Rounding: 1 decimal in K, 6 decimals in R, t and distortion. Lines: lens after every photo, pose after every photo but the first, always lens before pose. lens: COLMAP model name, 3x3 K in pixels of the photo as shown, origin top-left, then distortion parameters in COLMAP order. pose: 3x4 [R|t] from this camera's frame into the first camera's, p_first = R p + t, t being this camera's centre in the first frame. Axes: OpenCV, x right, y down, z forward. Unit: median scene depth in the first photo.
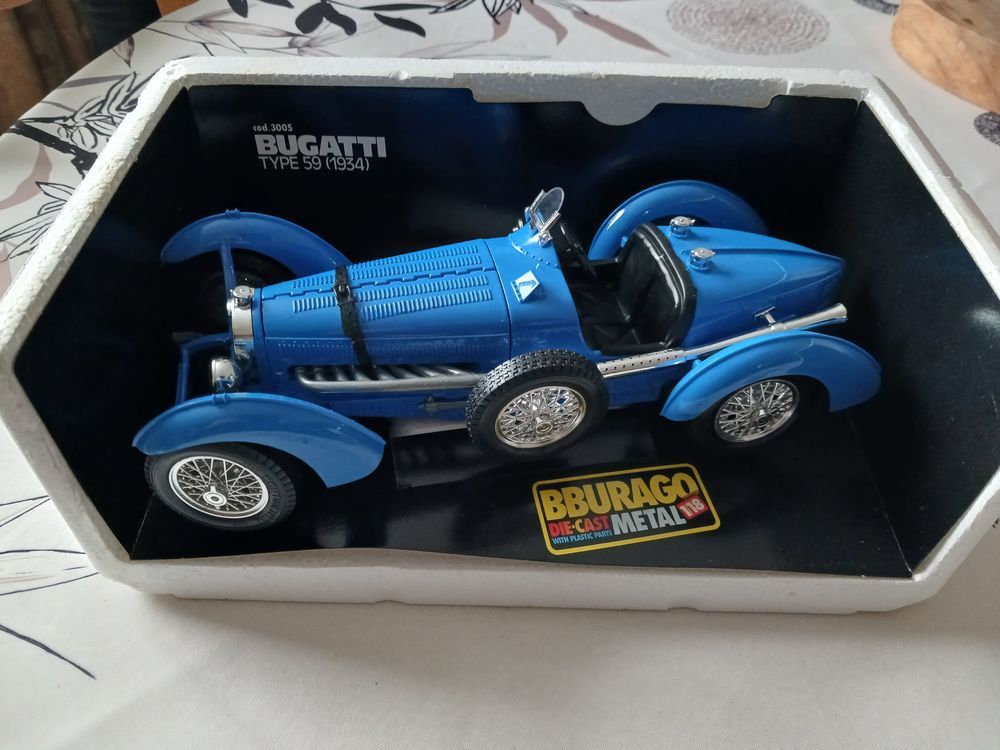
lens RADIAL K [[846.3, 0, 529.4], [0, 846.3, 371.5], [0, 0, 1]] dist [0.064040, -0.178946]
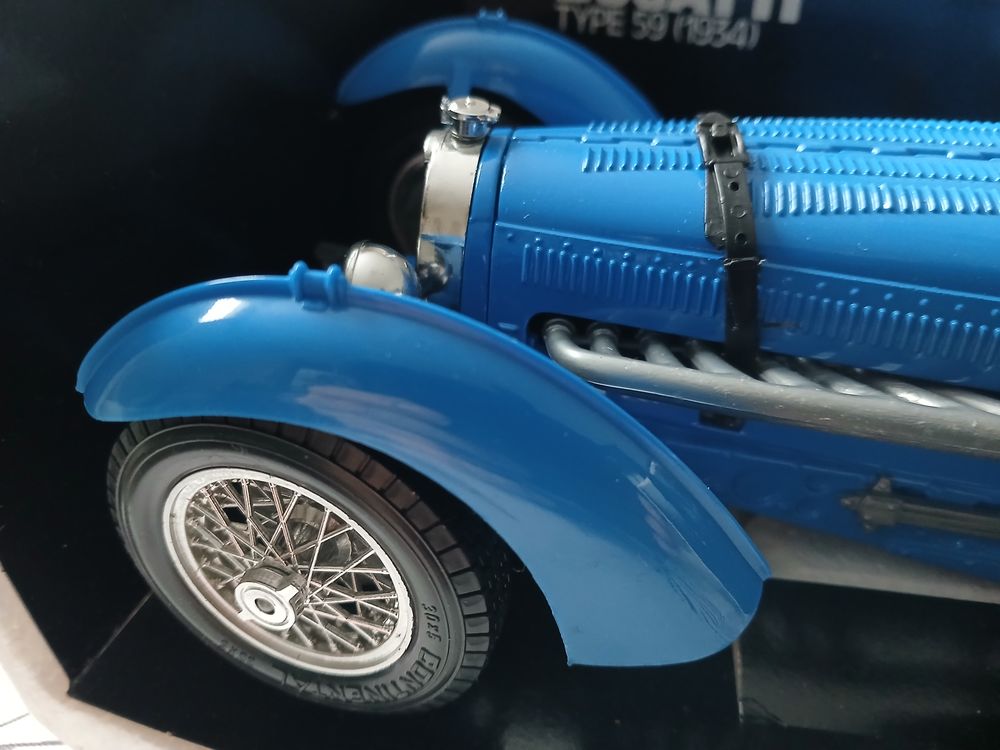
lens RADIAL K [[891.9, 0, 500.0], [0, 891.9, 375.0], [0, 0, 1]] dist [0.068990, -0.004010]
pose [[0.940944, 0.195301, -0.276553, -0.171244], [-0.245343, 0.956230, -0.159470, 0.087652], [0.233304, 0.217903, 0.947675, 0.589450]]
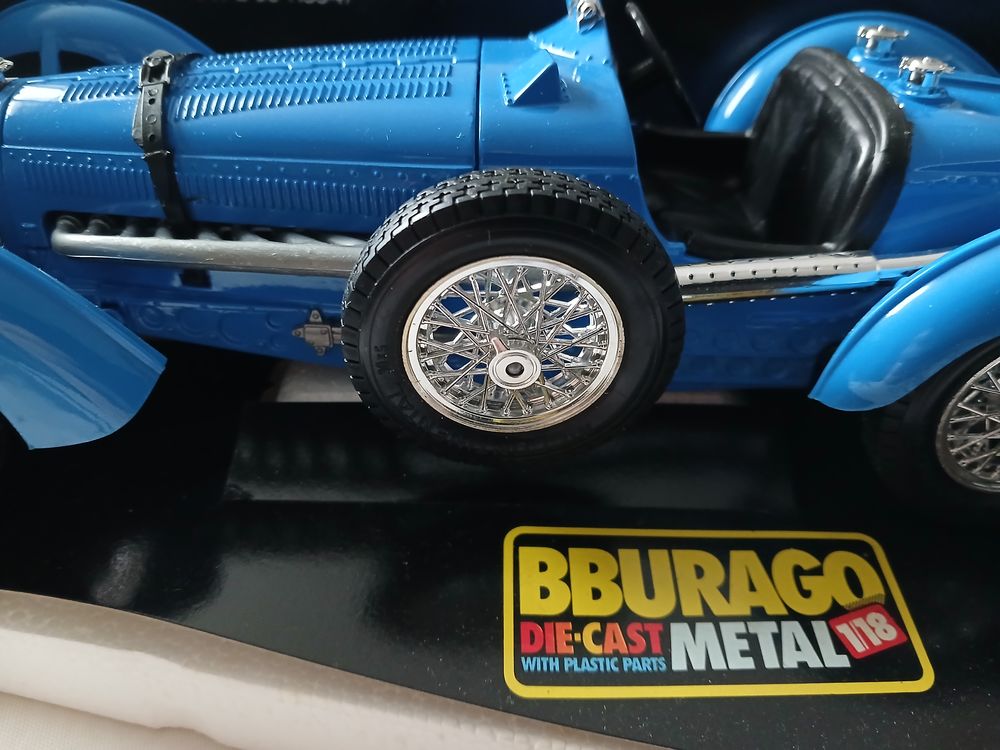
lens RADIAL K [[893.0, 0, 552.9], [0, 893.0, 336.8], [0, 0, 1]] dist [-0.078446, 0.003679]
pose [[0.982314, 0.100307, -0.158109, 0.093350], [-0.126722, 0.977781, -0.166991, 0.110021], [0.137846, 0.184073, 0.973199, 0.532409]]
